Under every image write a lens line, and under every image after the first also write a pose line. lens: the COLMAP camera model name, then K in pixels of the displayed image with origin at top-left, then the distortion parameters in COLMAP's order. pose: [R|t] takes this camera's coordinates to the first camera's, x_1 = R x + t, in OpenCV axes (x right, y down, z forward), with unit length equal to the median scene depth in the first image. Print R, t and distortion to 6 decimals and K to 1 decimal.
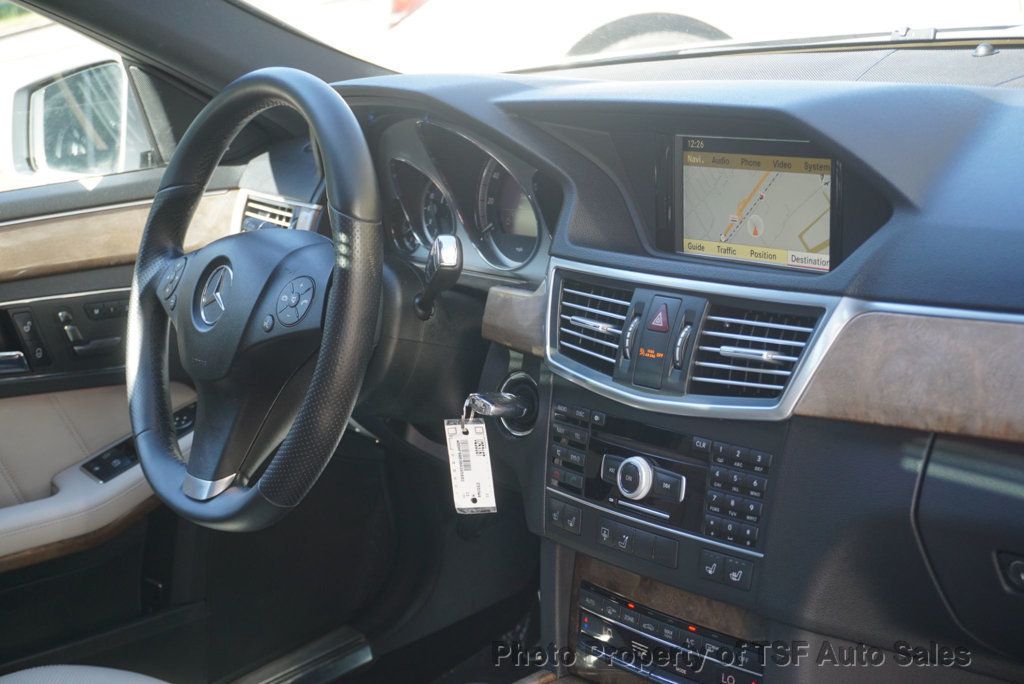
lens RADIAL K [[1586.2, 0, 512.0], [0, 1586.2, 342.0], [0, 0, 1]] dist [0.004206, 0.021899]
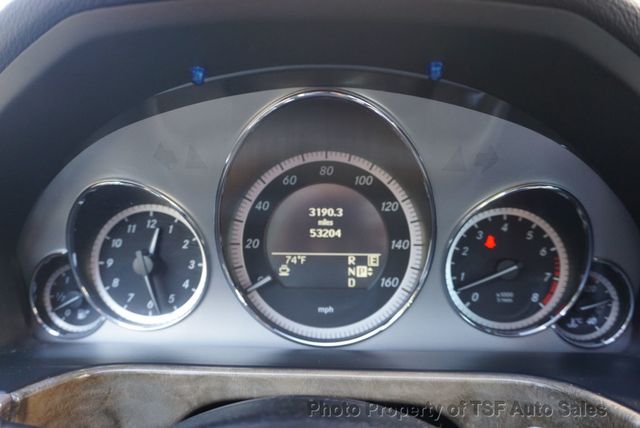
lens RADIAL K [[529.8, 0, 320.0], [0, 529.8, 214.0], [0, 0, 1]] dist [-0.017019, -0.002525]
pose [[0.647899, -0.041028, 0.760620, -0.217240], [0.119161, 0.991714, -0.048008, -0.112638], [-0.752348, 0.121741, 0.647419, 1.071336]]
